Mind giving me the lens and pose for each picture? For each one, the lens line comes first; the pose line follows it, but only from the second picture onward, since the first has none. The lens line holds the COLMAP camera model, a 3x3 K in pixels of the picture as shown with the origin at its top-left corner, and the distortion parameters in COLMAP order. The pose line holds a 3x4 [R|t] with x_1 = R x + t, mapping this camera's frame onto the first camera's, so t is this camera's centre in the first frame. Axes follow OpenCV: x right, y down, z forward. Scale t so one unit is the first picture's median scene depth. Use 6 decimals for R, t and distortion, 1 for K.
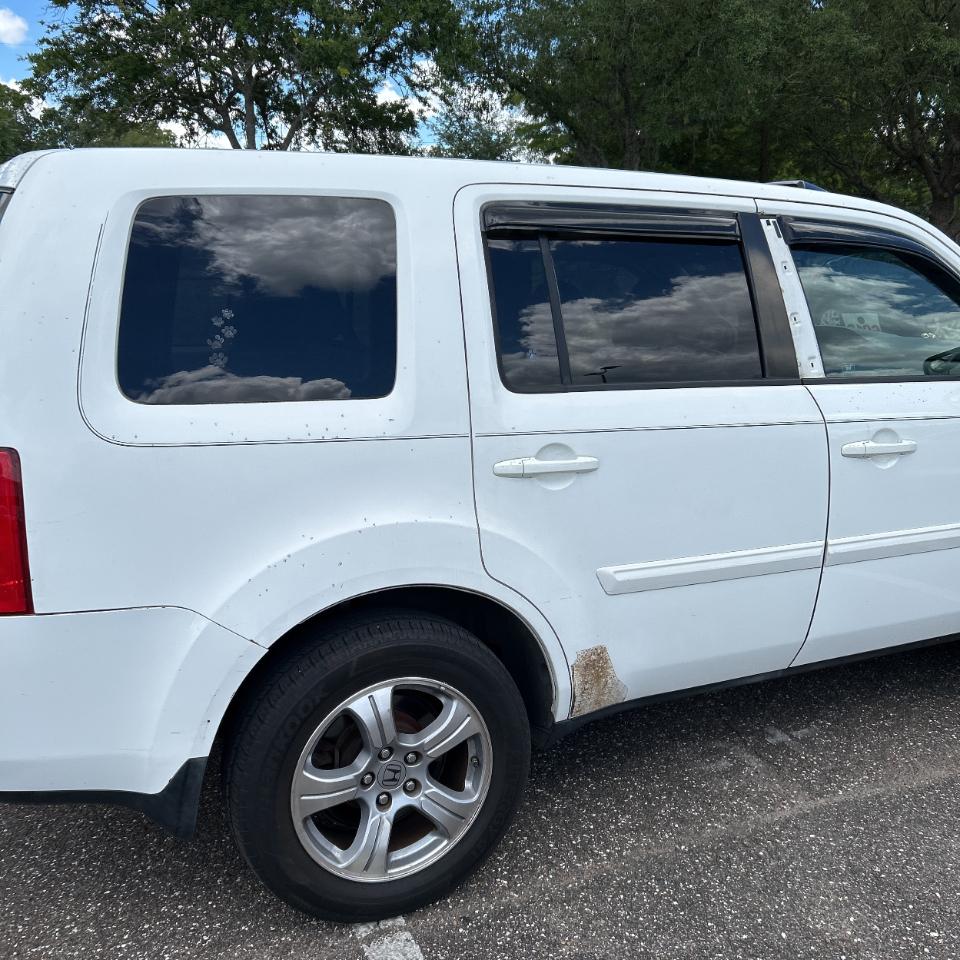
lens RADIAL K [[956.7, 0, 475.9], [0, 956.7, 482.3], [0, 0, 1]] dist [0.020394, 0.000000]
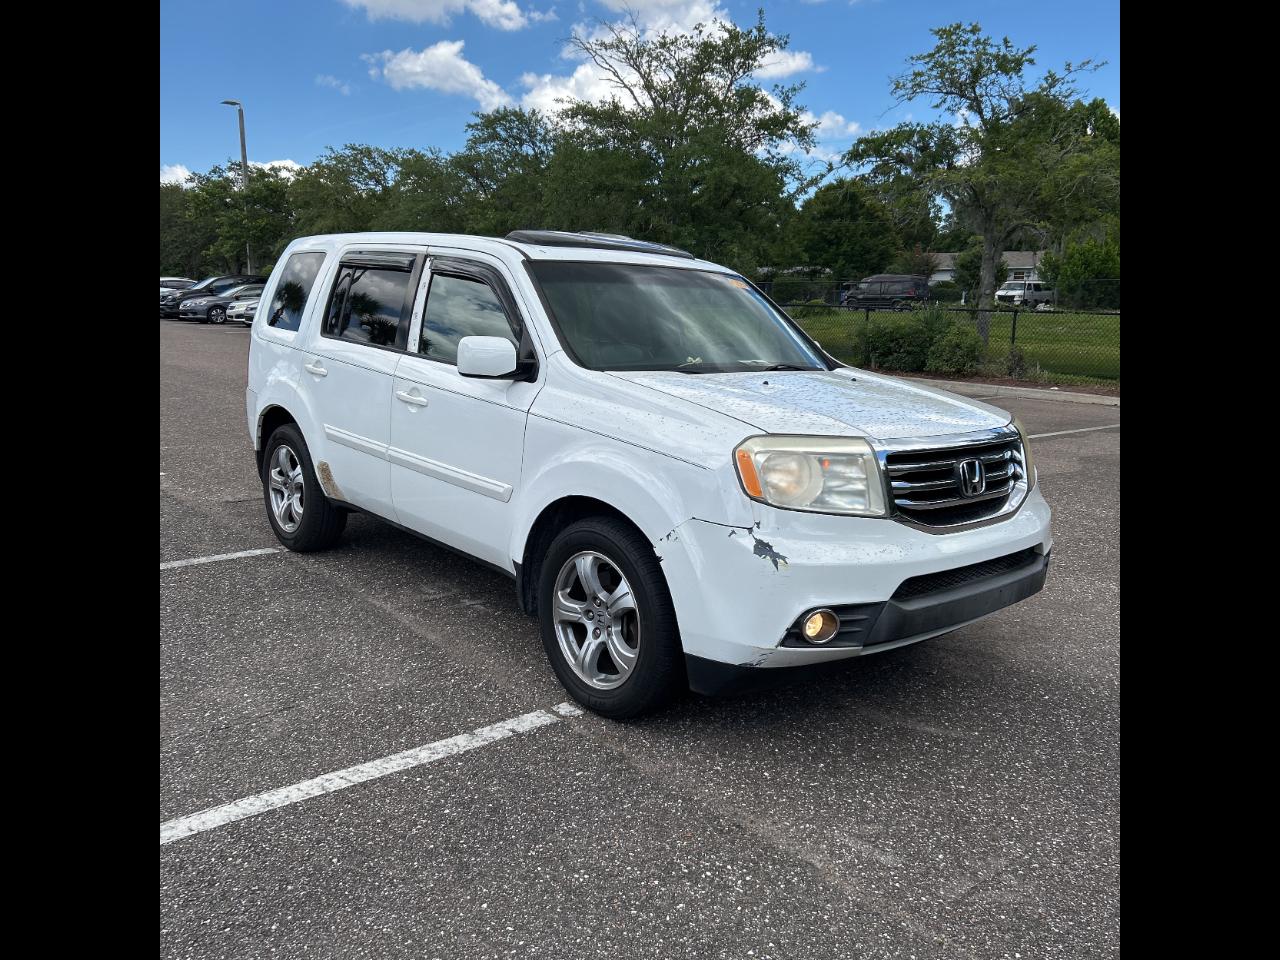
lens RADIAL K [[993.5, 0, 650.6], [0, 993.5, 472.0], [0, 0, 1]] dist [-0.002519, 0.001088]
pose [[0.311044, 0.191236, -0.930957, 2.354142], [-0.241944, 0.963207, 0.117024, -0.231286], [0.919084, 0.188840, 0.345868, 0.900518]]
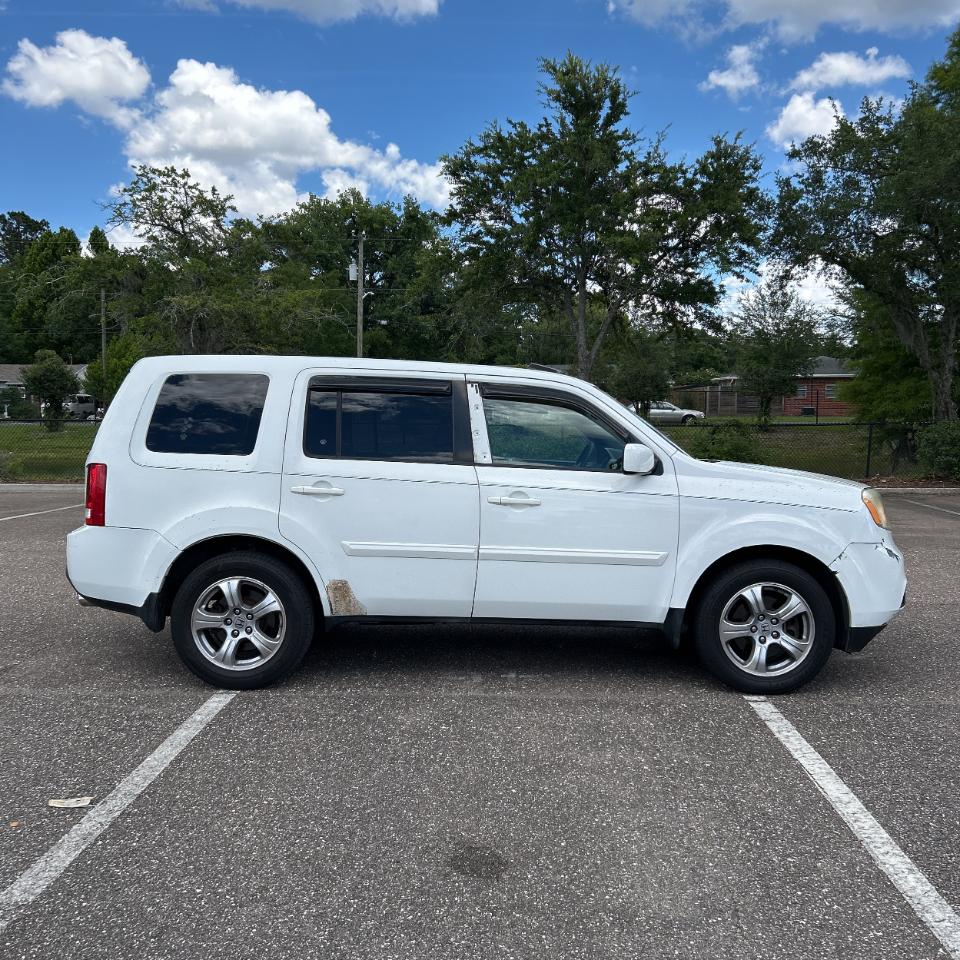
lens RADIAL K [[956.7, 0, 487.5], [0, 956.7, 480.8], [0, 0, 1]] dist [0.020394, 0.000000]
pose [[0.916445, 0.045032, -0.397619, 1.239251], [-0.106491, 0.985262, -0.133861, 0.202559], [0.385730, 0.165019, 0.907734, -0.815745]]
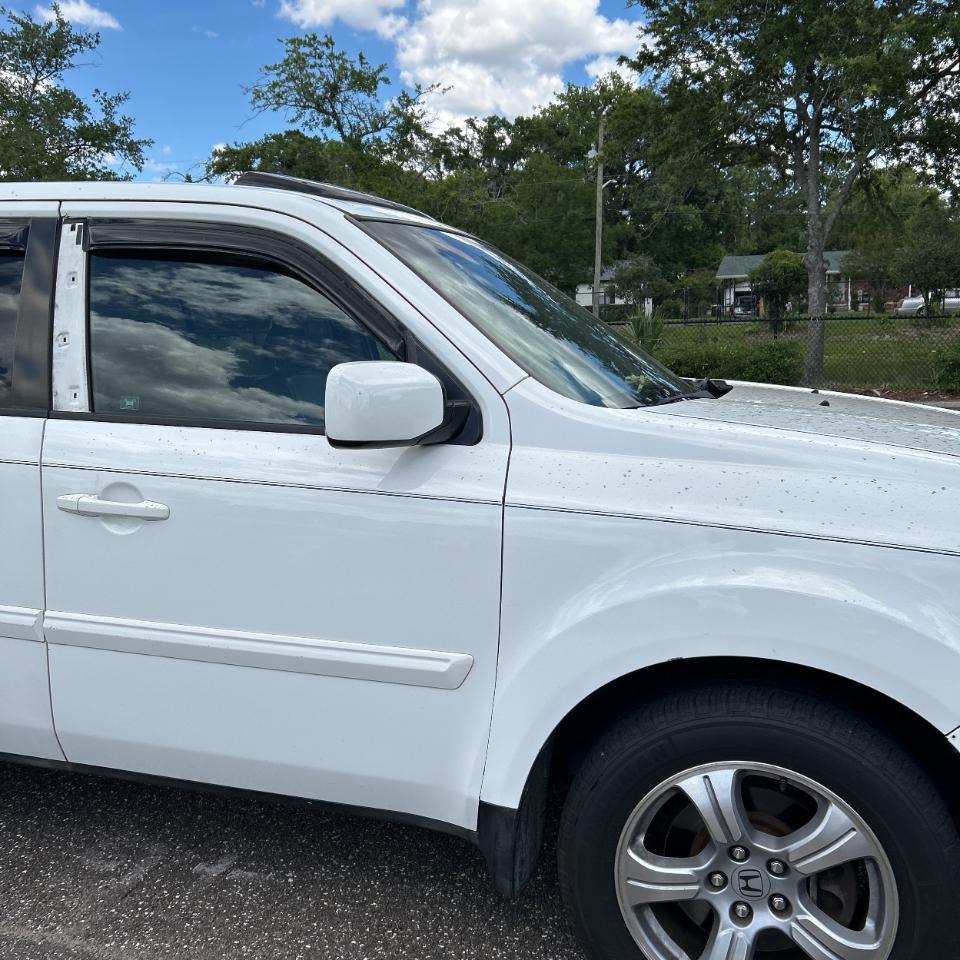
lens RADIAL K [[956.7, 0, 478.0], [0, 956.7, 475.4], [0, 0, 1]] dist [0.020394, 0.000000]
pose [[0.759304, 0.098374, -0.643257, 1.262411], [-0.132007, 0.991240, -0.004231, -0.106883], [0.637206, 0.088127, 0.765638, 0.657638]]
